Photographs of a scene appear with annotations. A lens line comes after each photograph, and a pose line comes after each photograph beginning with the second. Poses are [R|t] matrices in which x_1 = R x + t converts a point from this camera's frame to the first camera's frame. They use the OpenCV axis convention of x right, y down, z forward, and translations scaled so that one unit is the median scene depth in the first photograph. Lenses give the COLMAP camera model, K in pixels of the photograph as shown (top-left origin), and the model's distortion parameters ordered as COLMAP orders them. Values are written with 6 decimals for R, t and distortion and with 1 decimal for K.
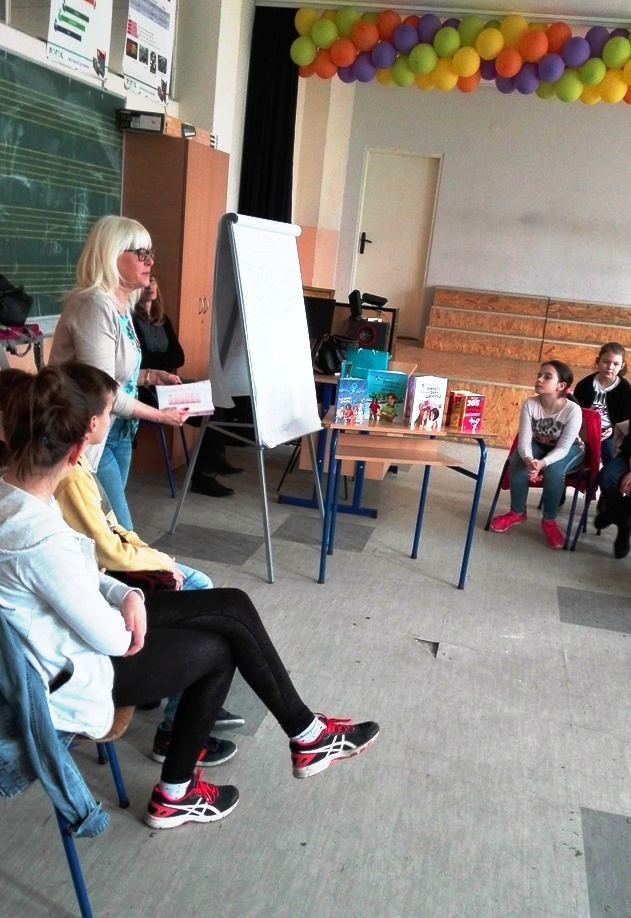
lens RADIAL K [[941.5, 0, 303.2], [0, 941.5, 526.1], [0, 0, 1]] dist [0.038775, 0.000000]
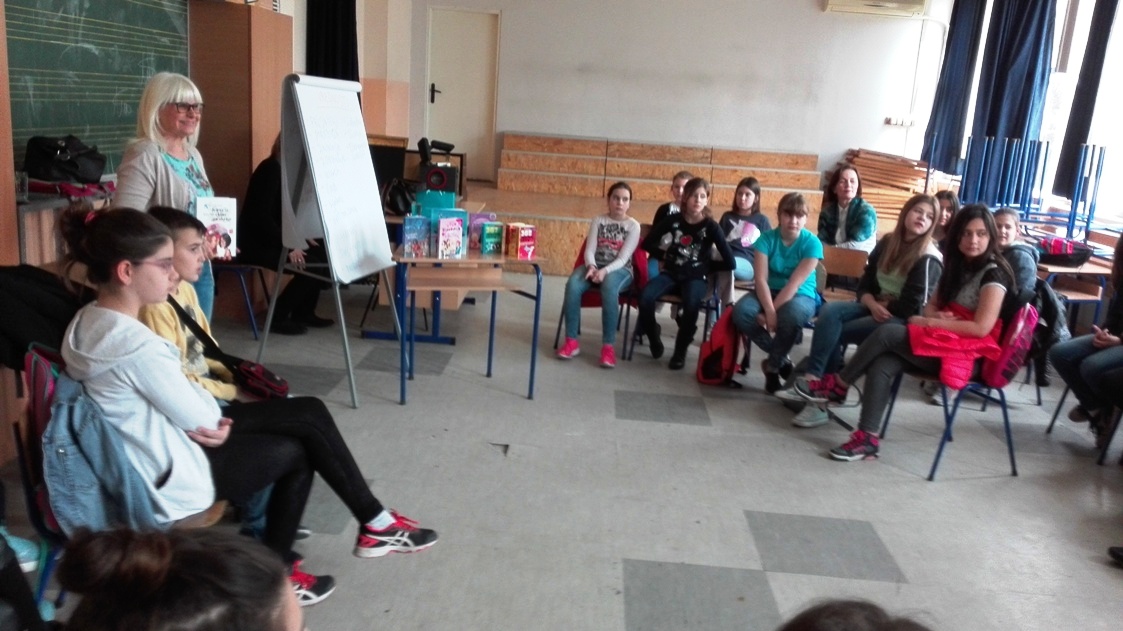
lens RADIAL K [[939.2, 0, 570.6], [0, 939.2, 320.0], [0, 0, 1]] dist [0.020378, -0.062606]
pose [[0.981295, -0.069343, 0.179586, 0.020822], [0.078451, 0.995942, -0.044112, 0.025673], [-0.175799, 0.057375, 0.982753, -0.105862]]
